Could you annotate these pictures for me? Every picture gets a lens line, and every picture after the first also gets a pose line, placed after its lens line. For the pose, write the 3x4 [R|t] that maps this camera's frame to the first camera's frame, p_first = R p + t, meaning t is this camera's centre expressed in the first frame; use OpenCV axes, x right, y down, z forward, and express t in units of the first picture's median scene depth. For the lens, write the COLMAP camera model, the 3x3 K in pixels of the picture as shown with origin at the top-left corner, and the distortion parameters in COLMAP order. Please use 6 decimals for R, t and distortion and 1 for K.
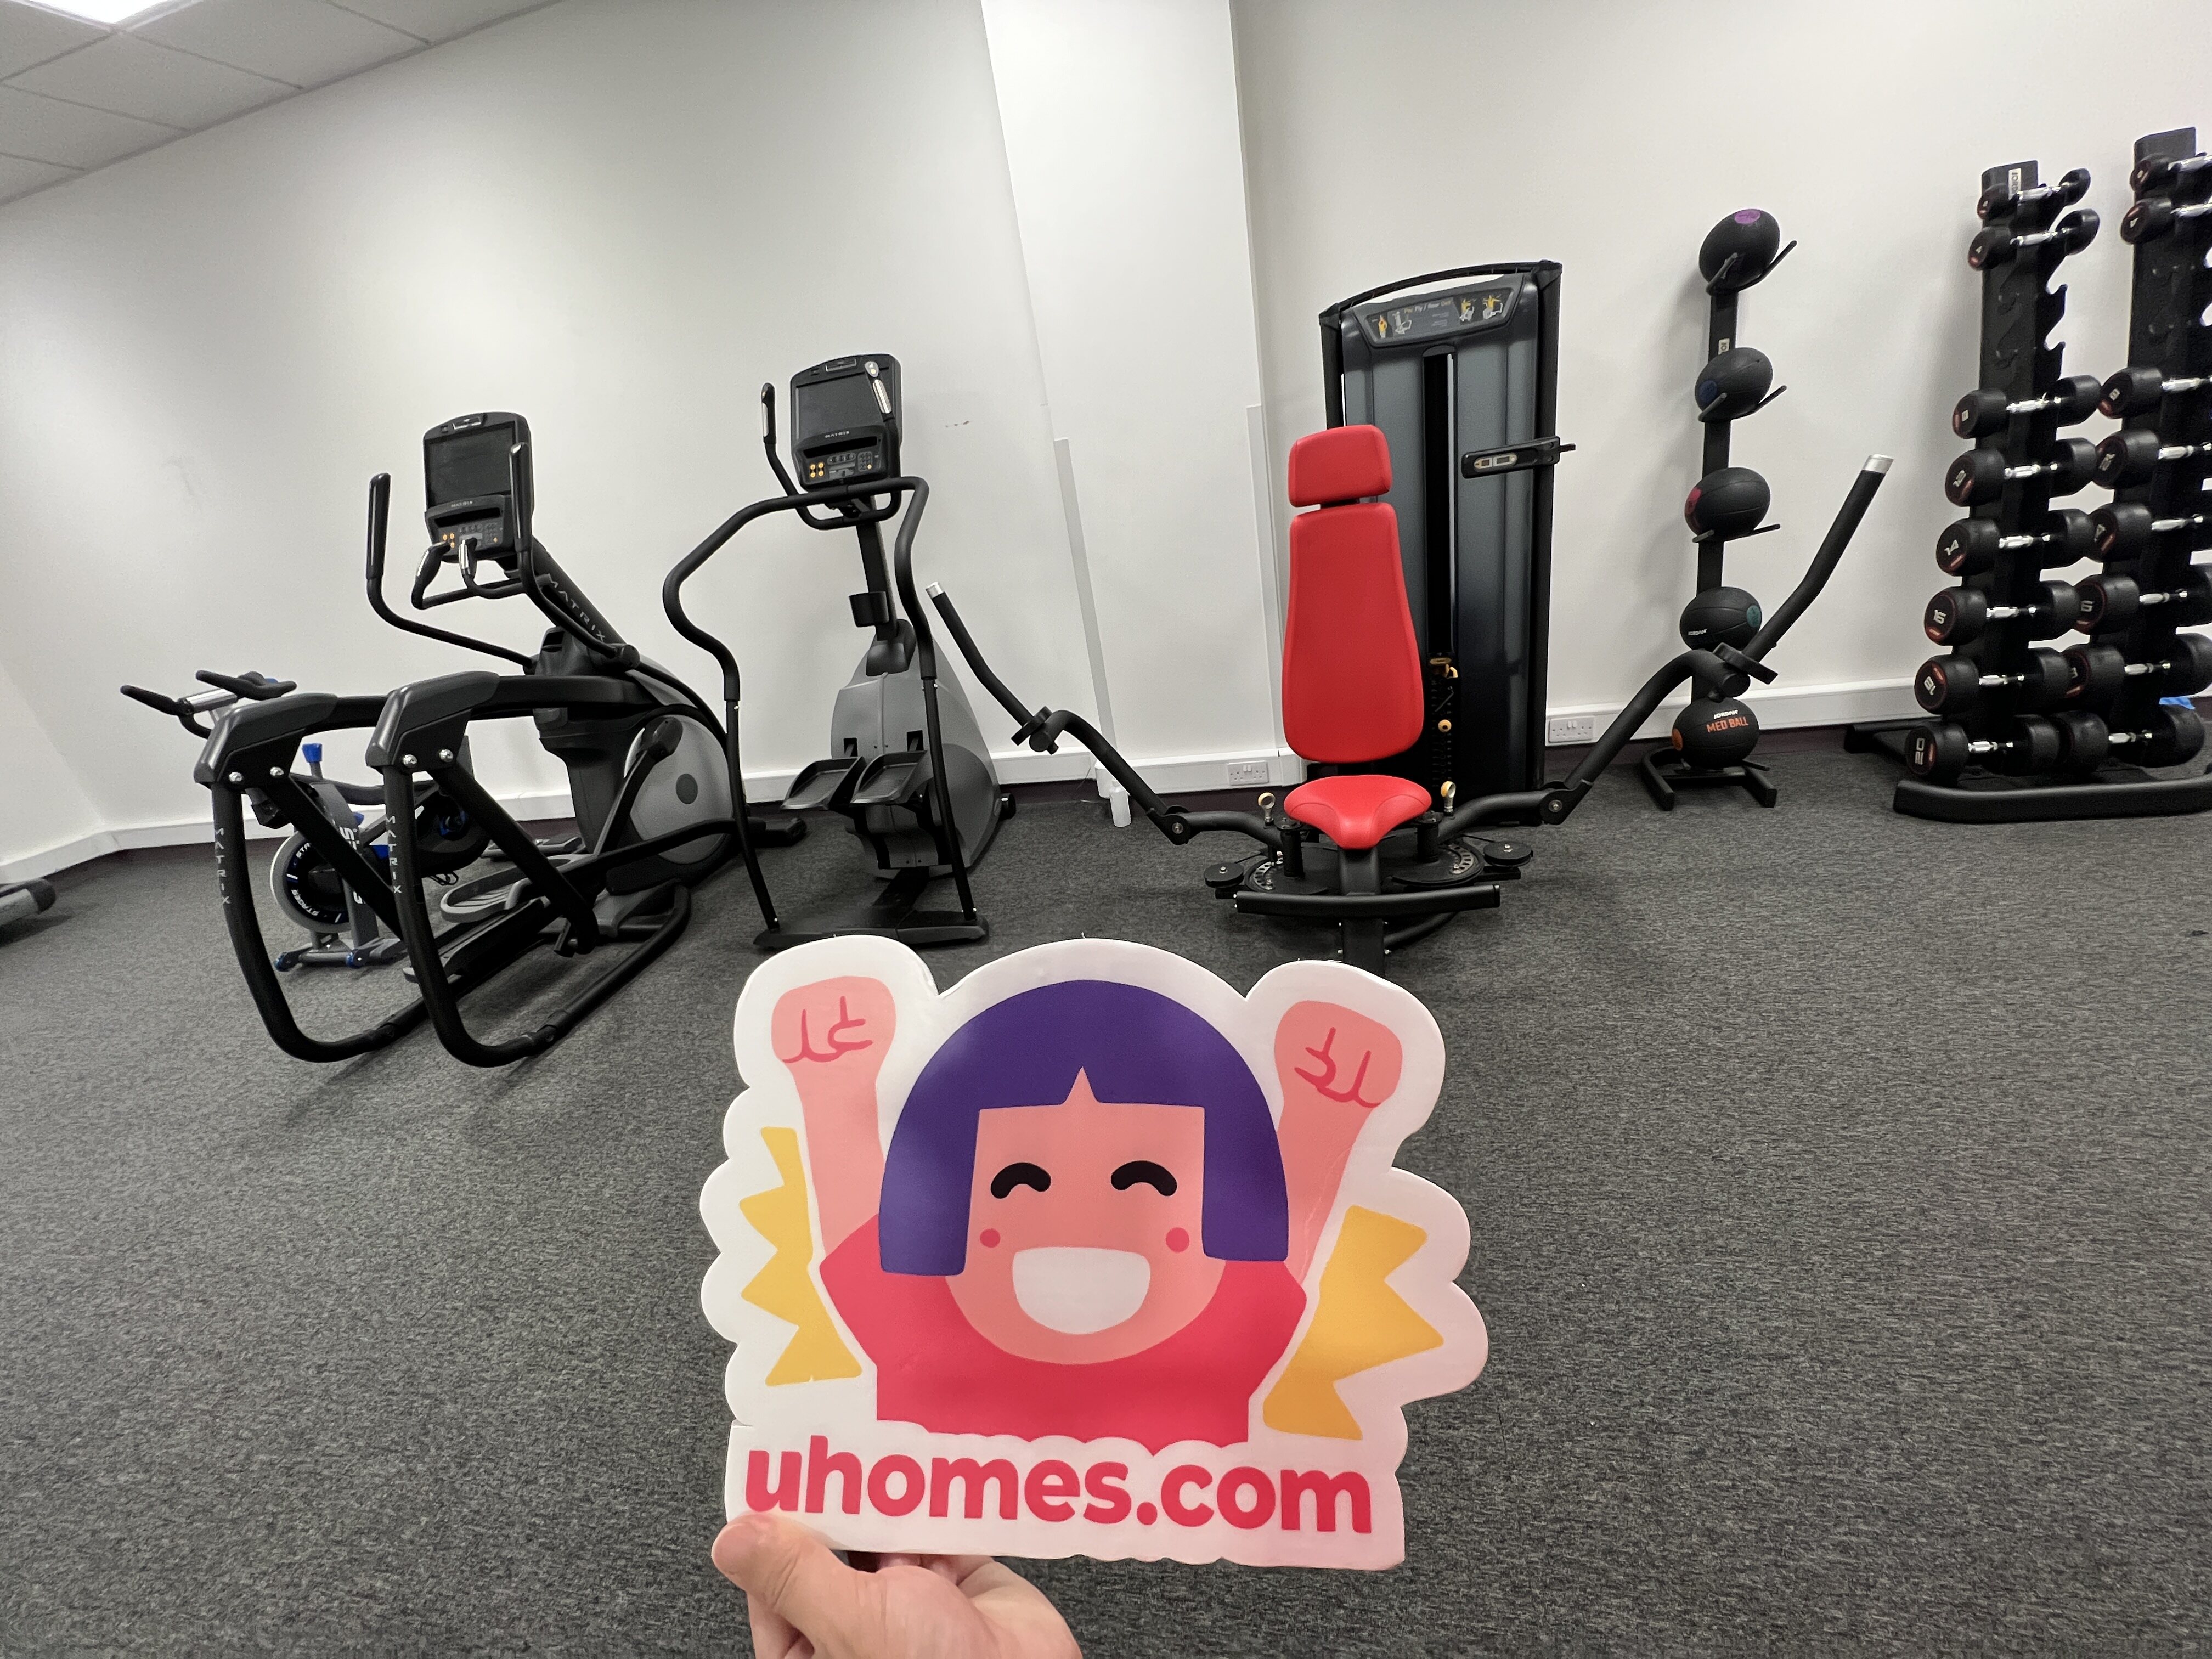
lens RADIAL K [[893.8, 0, 1106.0], [0, 893.8, 829.5], [0, 0, 1]] dist [-0.001600, -0.000046]
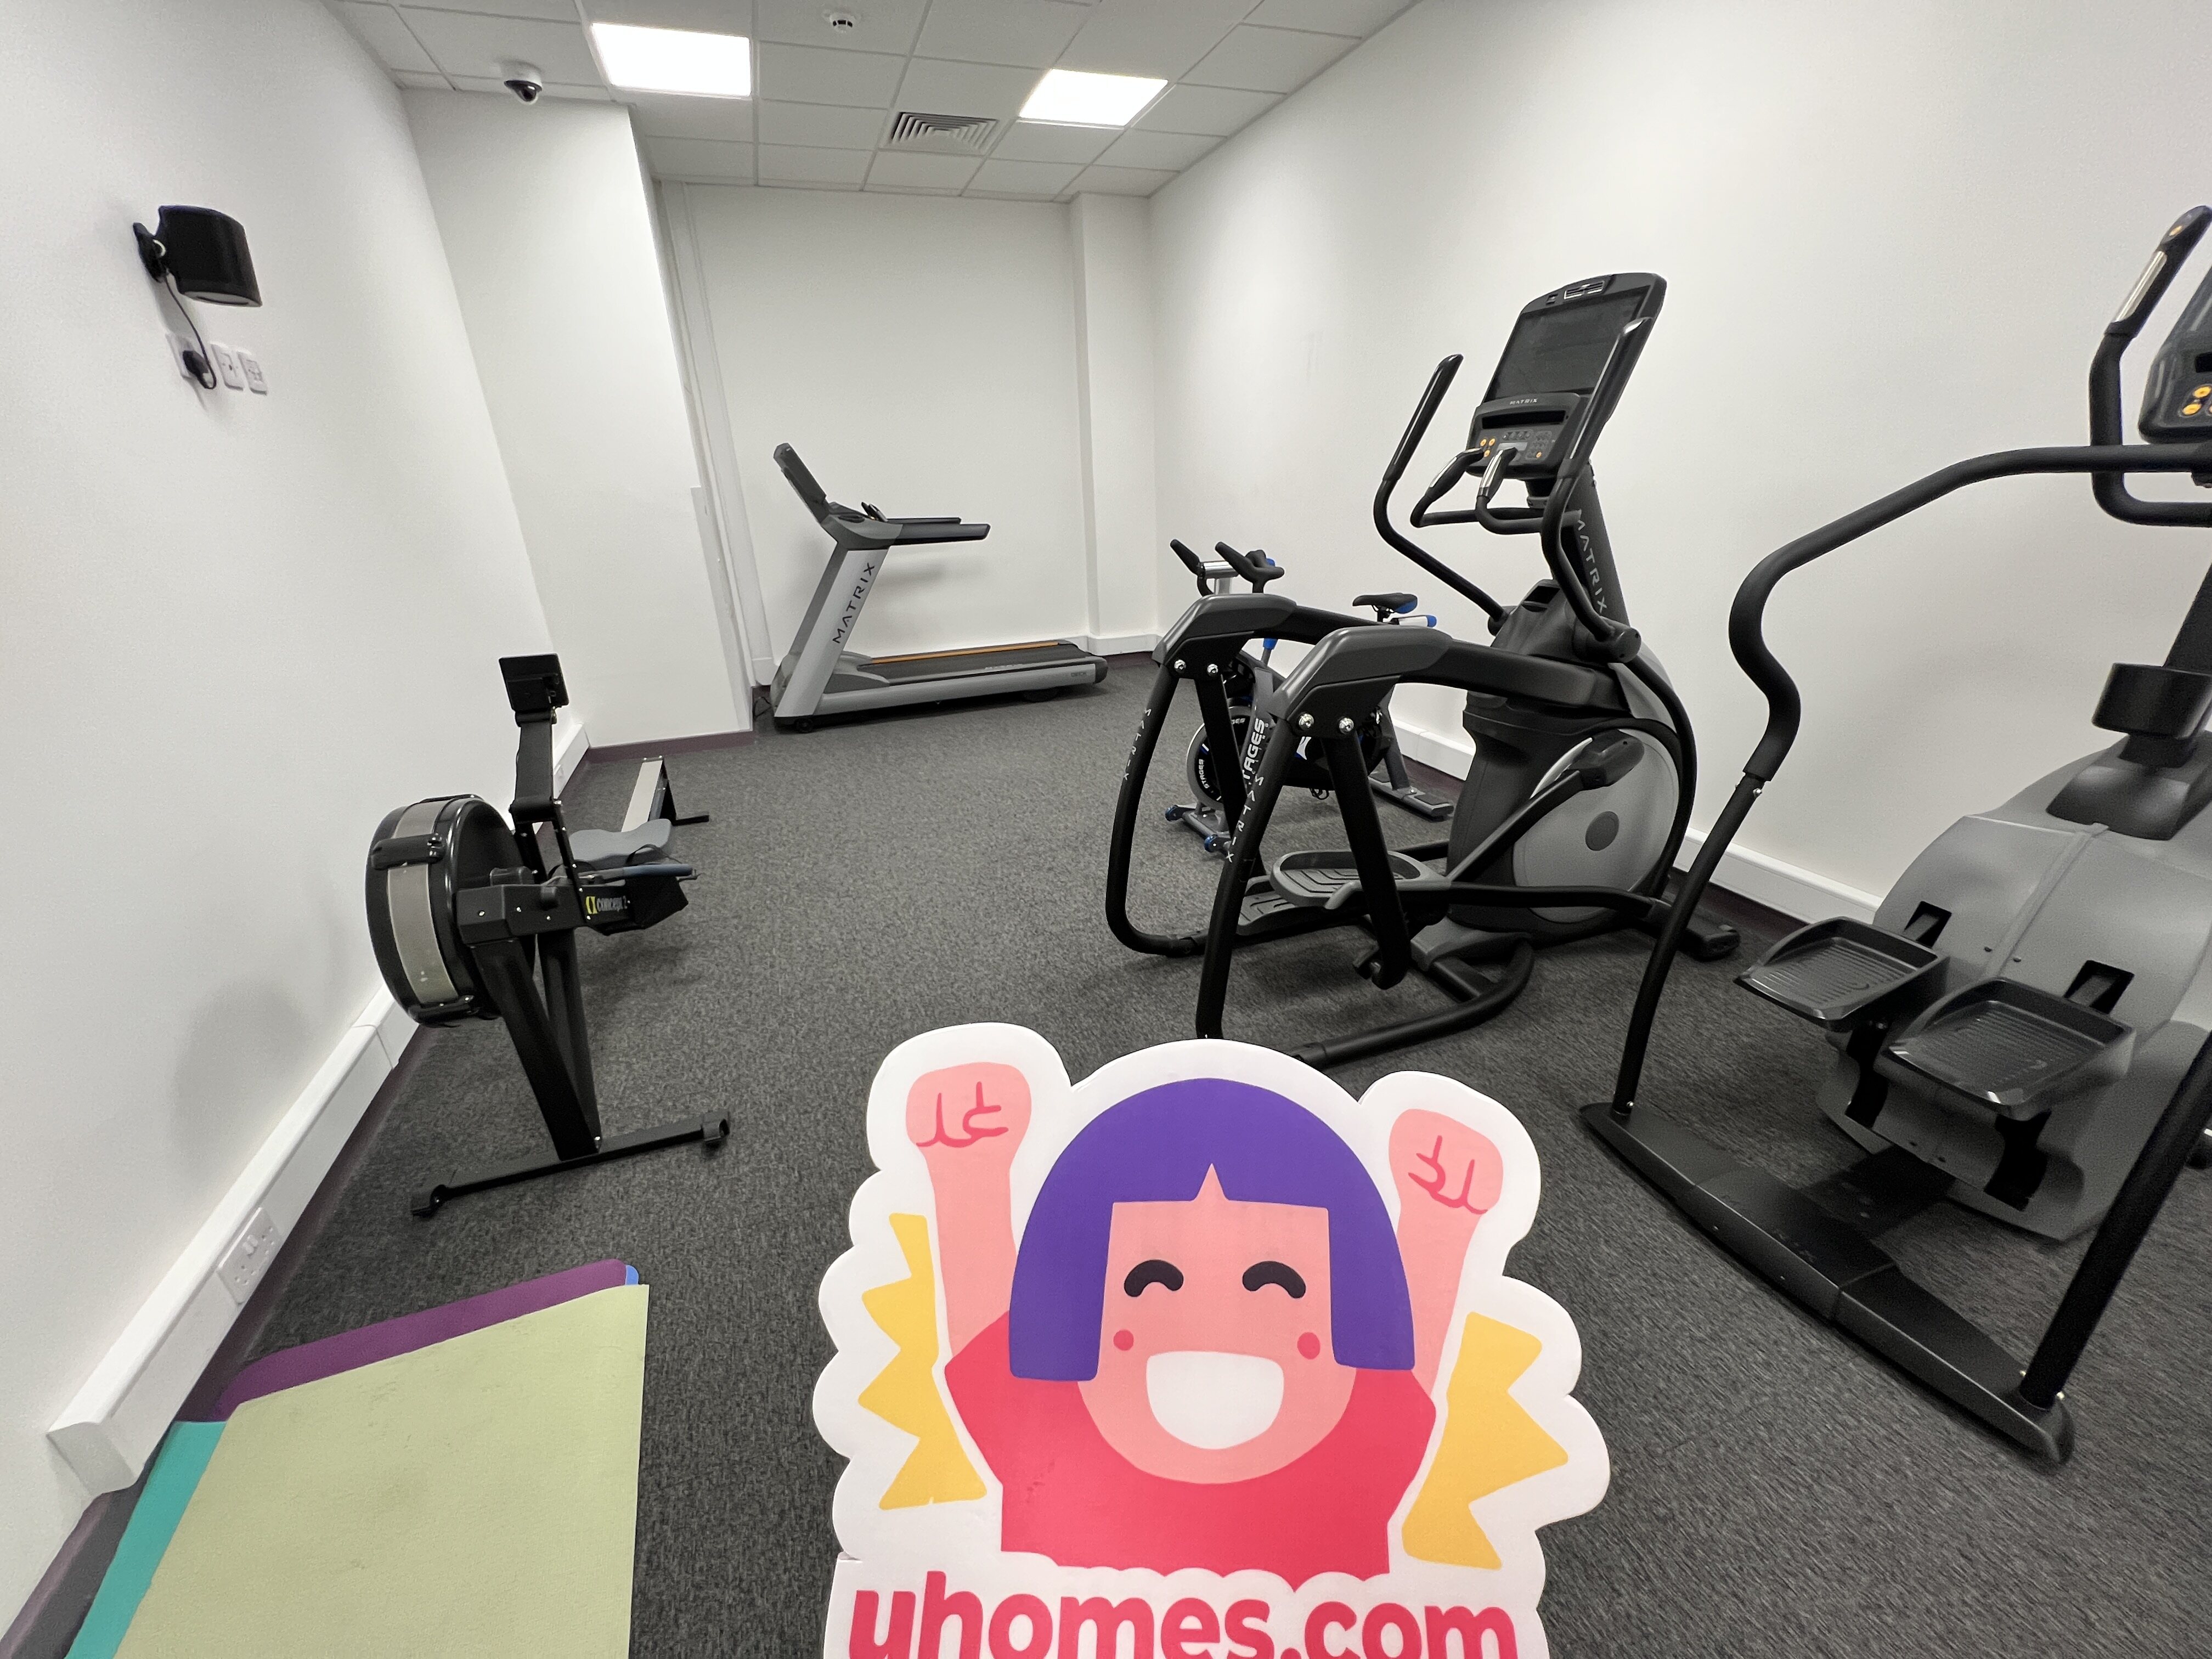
lens RADIAL K [[893.8, 0, 1106.0], [0, 893.8, 829.5], [0, 0, 1]] dist [-0.001600, -0.000046]
pose [[0.539599, 0.438132, -0.718939, -0.195210], [-0.372515, 0.890036, 0.262810, -0.101513], [0.755027, 0.126004, 0.643473, 0.272535]]
